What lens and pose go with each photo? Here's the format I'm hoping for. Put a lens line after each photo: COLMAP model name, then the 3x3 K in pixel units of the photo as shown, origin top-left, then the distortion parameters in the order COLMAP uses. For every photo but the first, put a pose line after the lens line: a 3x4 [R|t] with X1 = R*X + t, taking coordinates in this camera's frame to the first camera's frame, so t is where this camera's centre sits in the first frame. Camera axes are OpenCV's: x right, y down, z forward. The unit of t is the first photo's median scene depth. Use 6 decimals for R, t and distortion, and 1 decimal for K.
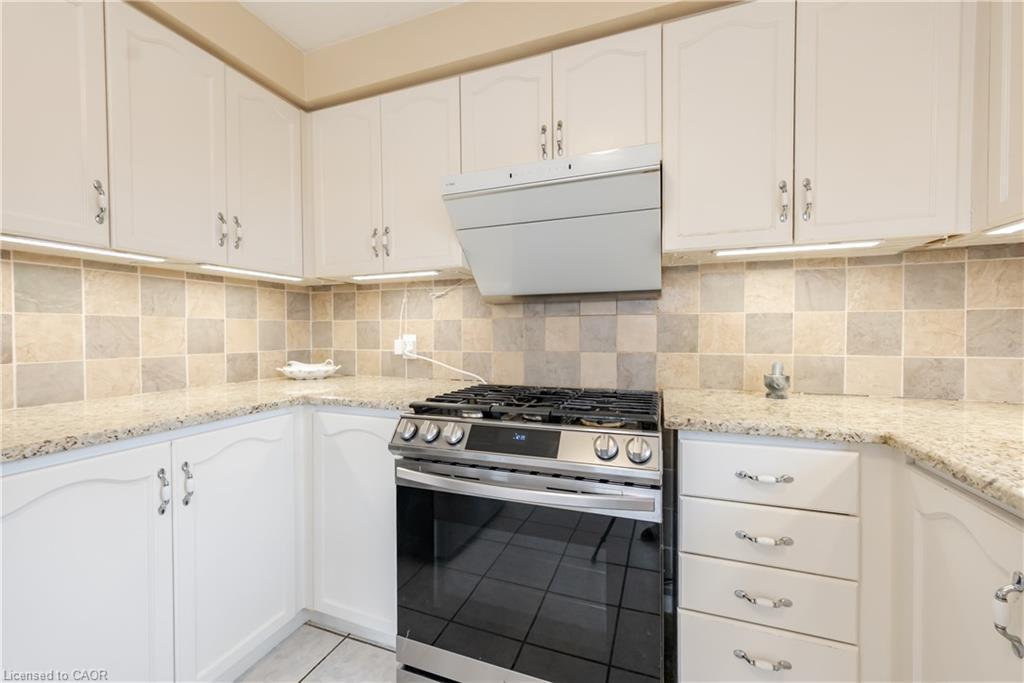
lens RADIAL K [[405.9, 0, 517.7], [0, 405.9, 339.4], [0, 0, 1]] dist [-0.001855, 0.001367]
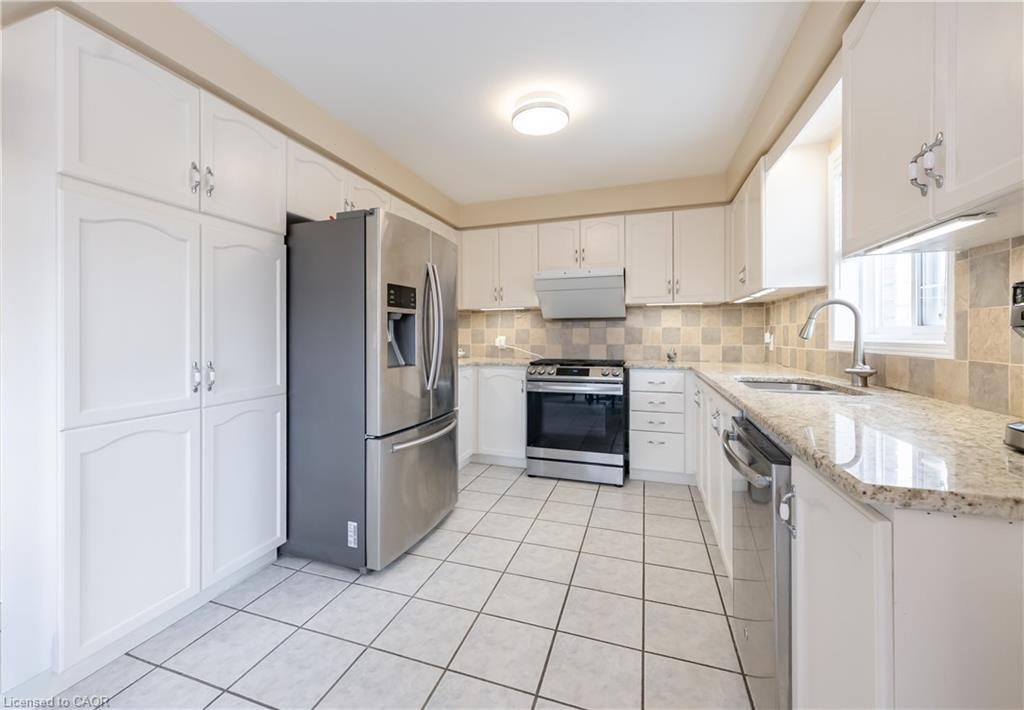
lens RADIAL K [[419.6, 0, 485.0], [0, 419.6, 336.4], [0, 0, 1]] dist [-0.014538, -0.000304]
pose [[0.999778, 0.001434, -0.021020, -0.400567], [-0.001700, 0.999919, -0.012648, 0.019997], [0.021000, 0.012681, 0.999699, -1.407483]]
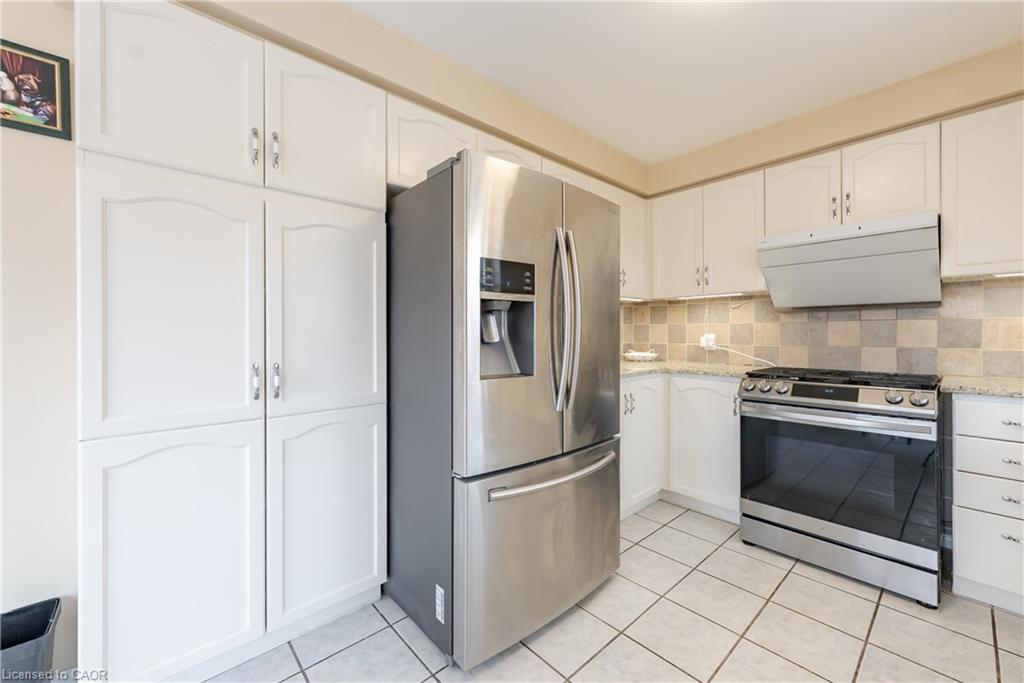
lens RADIAL K [[405.9, 0, 512.4], [0, 405.9, 333.4], [0, 0, 1]] dist [-0.001855, 0.001367]
pose [[0.879025, 0.002606, -0.476769, -0.254903], [-0.008707, 0.999906, -0.010588, 0.011758], [0.476696, 0.013458, 0.878965, -0.857890]]
